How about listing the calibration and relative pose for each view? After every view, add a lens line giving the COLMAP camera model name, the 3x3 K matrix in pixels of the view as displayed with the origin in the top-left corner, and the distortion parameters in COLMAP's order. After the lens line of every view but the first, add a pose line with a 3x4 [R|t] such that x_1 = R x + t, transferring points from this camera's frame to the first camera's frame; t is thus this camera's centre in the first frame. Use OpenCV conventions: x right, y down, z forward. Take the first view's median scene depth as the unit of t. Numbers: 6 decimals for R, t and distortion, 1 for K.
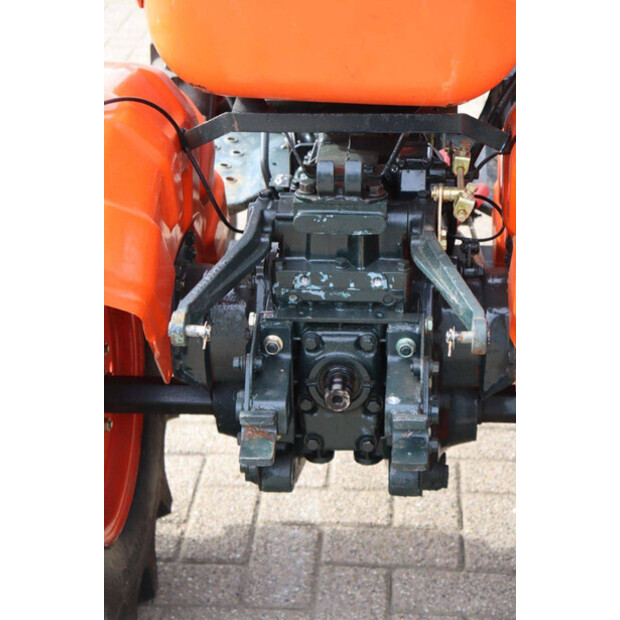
lens RADIAL K [[1432.3, 0, 310.5], [0, 1432.3, 311.1], [0, 0, 1]] dist [0.411136, 0.000000]
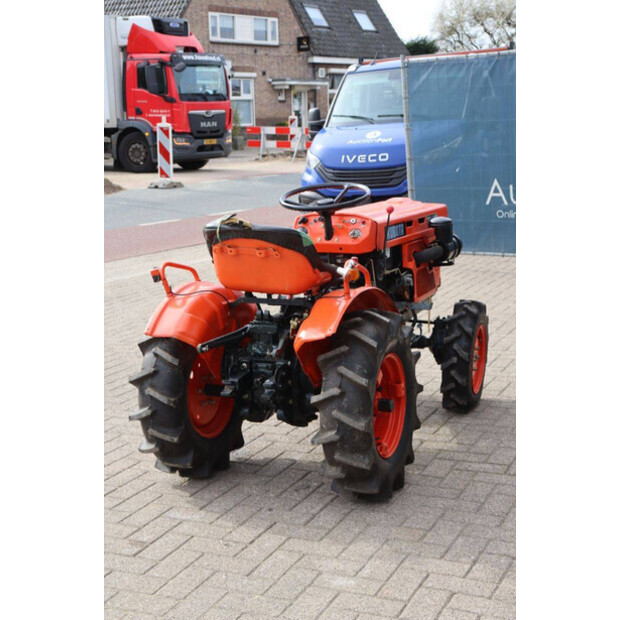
lens RADIAL K [[1008.1, 0, 312.8], [0, 1008.1, 307.2], [0, 0, 1]] dist [0.095853, 0.000000]
pose [[0.941492, 0.044611, -0.334070, 0.876841], [-0.121505, 0.969474, -0.212969, 0.360539], [0.314371, 0.241100, 0.918173, -1.079962]]
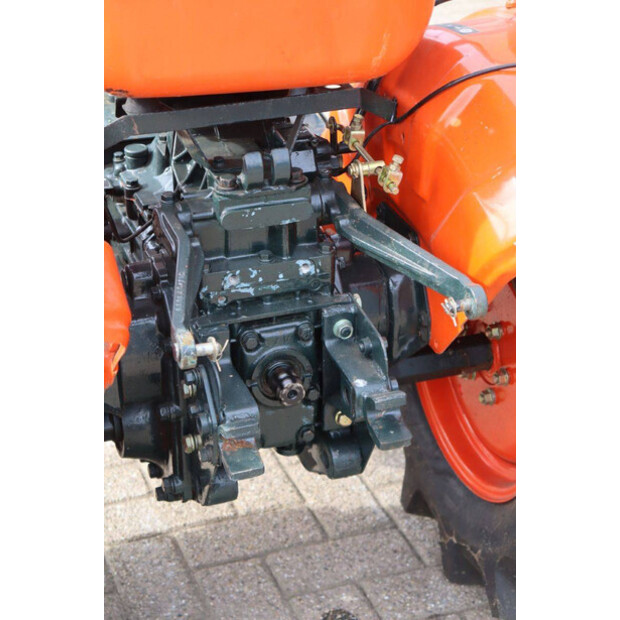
lens RADIAL K [[1432.3, 0, 307.4], [0, 1432.3, 311.5], [0, 0, 1]] dist [0.411136, 0.000000]
pose [[0.915669, -0.176986, 0.360869, -0.308213], [0.169244, 0.984136, 0.053224, -0.042933], [-0.364564, 0.012339, 0.931096, 0.087434]]
